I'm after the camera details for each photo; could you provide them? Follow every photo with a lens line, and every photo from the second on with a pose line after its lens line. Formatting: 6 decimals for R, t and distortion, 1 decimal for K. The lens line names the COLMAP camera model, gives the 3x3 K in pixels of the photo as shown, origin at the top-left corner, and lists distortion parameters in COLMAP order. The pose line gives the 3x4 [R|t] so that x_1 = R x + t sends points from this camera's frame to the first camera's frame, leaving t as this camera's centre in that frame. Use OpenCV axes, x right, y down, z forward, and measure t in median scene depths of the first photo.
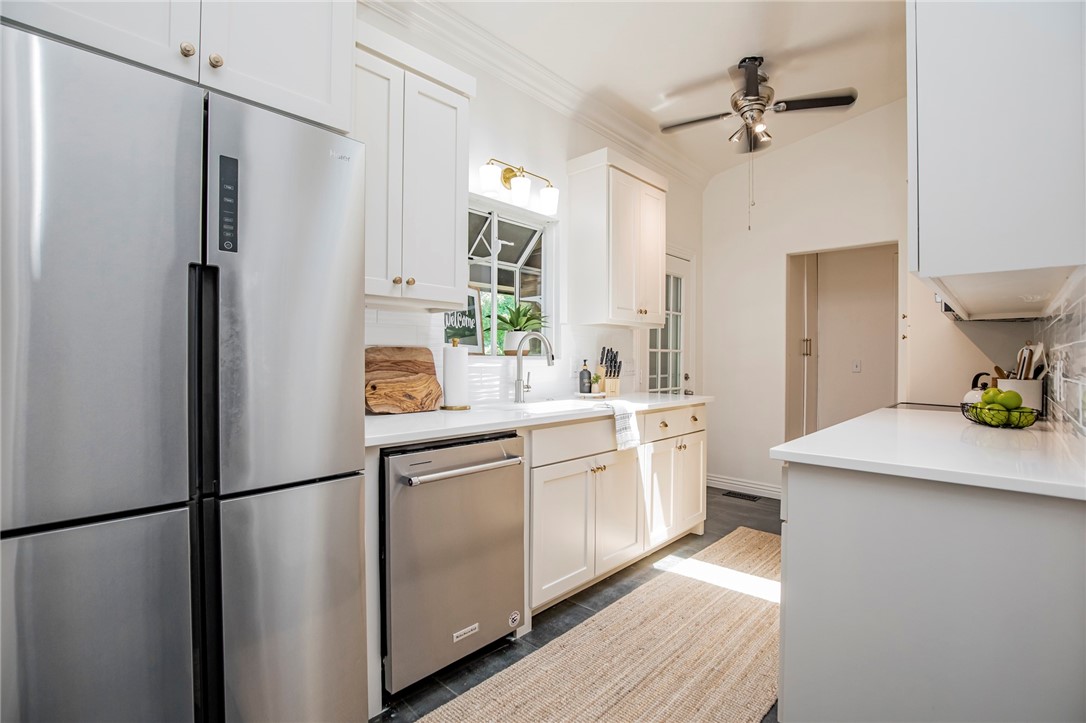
lens RADIAL K [[505.4, 0, 552.3], [0, 505.4, 358.8], [0, 0, 1]] dist [-0.029038, 0.001574]
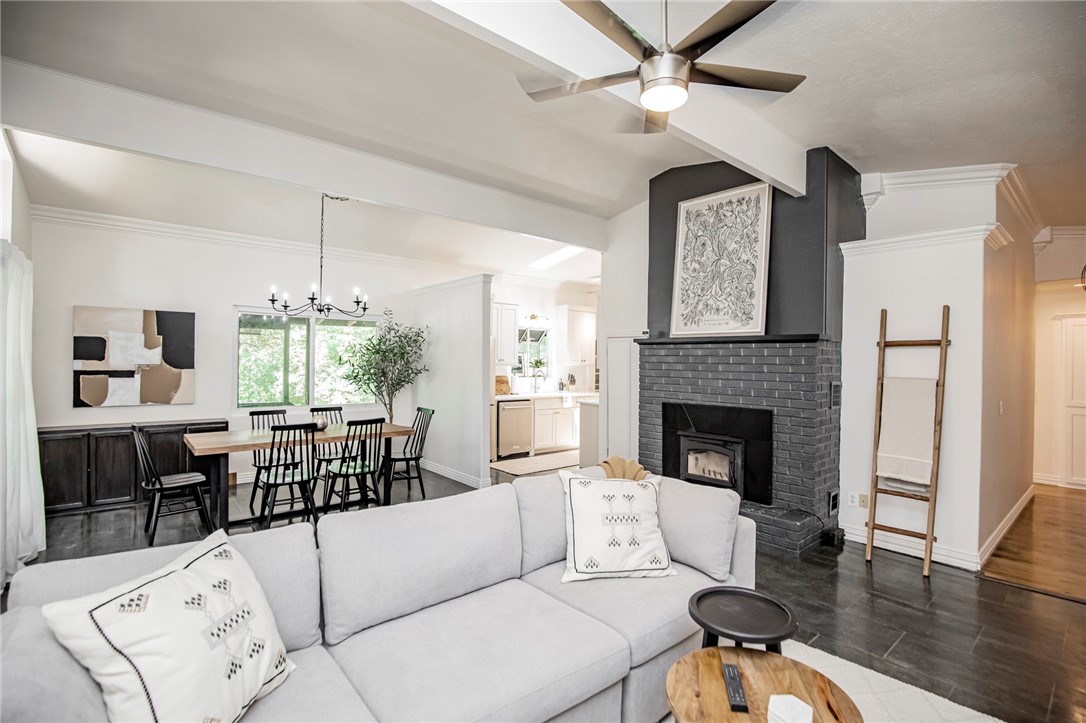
lens RADIAL K [[505.4, 0, 552.3], [0, 505.4, 358.8], [0, 0, 1]] dist [-0.029038, 0.001574]
pose [[0.992221, 0.004792, -0.124395, 0.371700], [-0.005573, 0.999967, -0.005935, -0.092271], [0.124363, 0.006582, 0.992215, -1.805189]]
